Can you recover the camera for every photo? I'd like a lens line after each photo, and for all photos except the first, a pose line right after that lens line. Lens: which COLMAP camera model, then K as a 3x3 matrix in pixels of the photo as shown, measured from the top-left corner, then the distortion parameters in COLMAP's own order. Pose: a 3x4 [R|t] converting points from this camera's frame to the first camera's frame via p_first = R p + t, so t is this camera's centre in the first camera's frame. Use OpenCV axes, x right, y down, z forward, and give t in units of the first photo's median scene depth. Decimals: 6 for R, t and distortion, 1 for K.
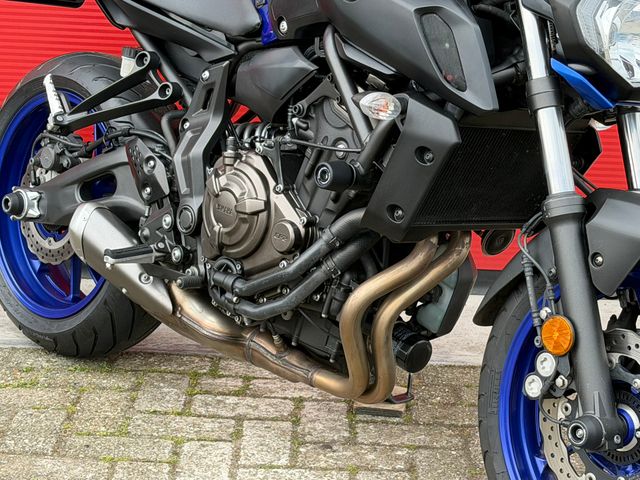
lens RADIAL K [[1580.1, 0, 332.2], [0, 1580.1, 244.1], [0, 0, 1]] dist [0.138484, 0.000000]
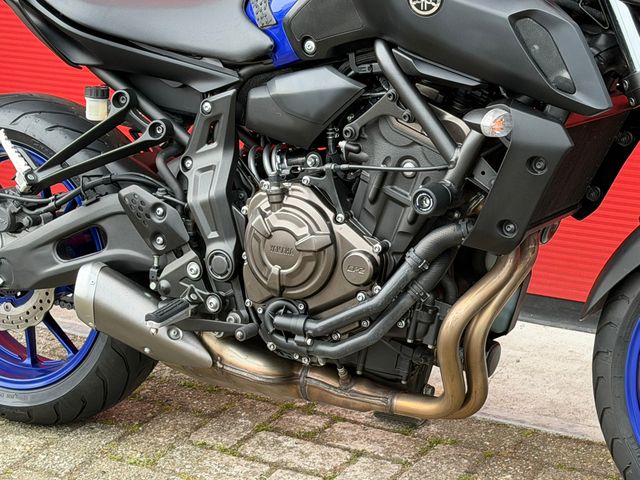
lens RADIAL K [[1580.1, 0, 318.5], [0, 1580.1, 246.1], [0, 0, 1]] dist [0.138484, 0.000000]
pose [[0.950065, -0.186451, 0.250226, -0.270377], [0.172206, 0.981979, 0.077865, -0.089760], [-0.260234, -0.030887, 0.965051, 0.088788]]
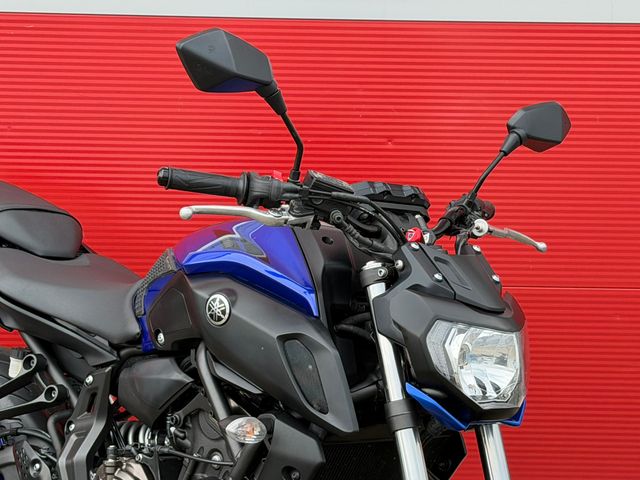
lens RADIAL K [[1580.1, 0, 339.4], [0, 1580.1, 254.6], [0, 0, 1]] dist [0.138484, 0.000000]
pose [[0.998826, -0.024843, 0.041591, 0.042839], [0.029028, 0.994232, -0.103252, -0.077817], [-0.038786, 0.104339, 0.993785, -0.044286]]
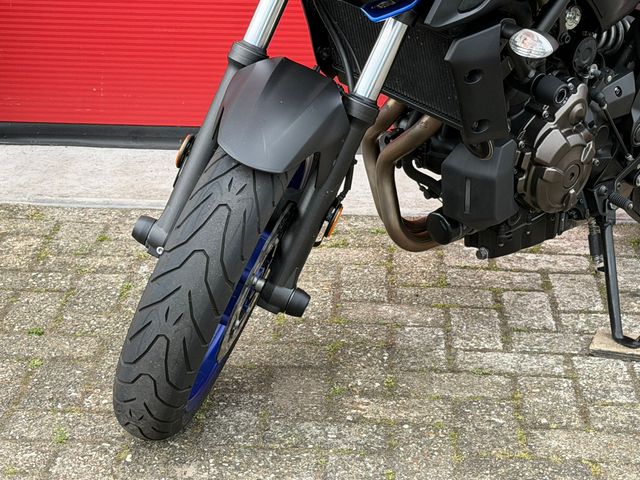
lens RADIAL K [[1580.1, 0, 318.3], [0, 1580.1, 260.7], [0, 0, 1]] dist [0.138484, 0.000000]
pose [[0.998972, -0.011591, -0.043815, -0.181809], [0.014442, 0.997759, 0.065331, 0.031820], [0.042959, -0.065897, 0.996901, -0.099489]]
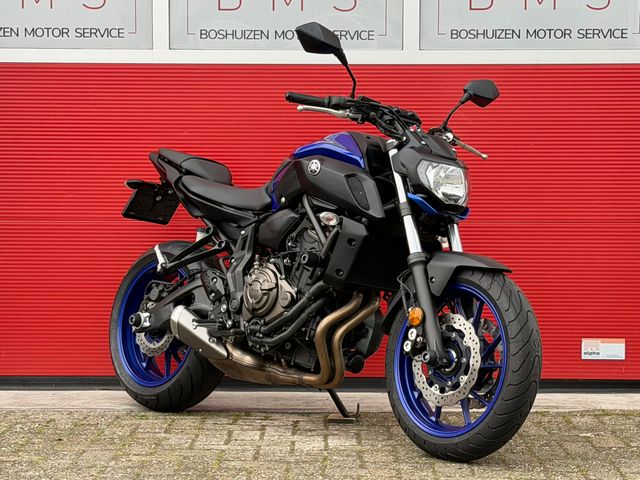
lens RADIAL K [[1580.1, 0, 326.0], [0, 1580.1, 256.2], [0, 0, 1]] dist [0.138484, 0.000000]
pose [[0.999494, -0.031707, 0.002572, 0.015569], [0.031382, 0.969548, -0.242884, 0.399006], [0.005207, 0.242842, 0.970052, -0.873719]]
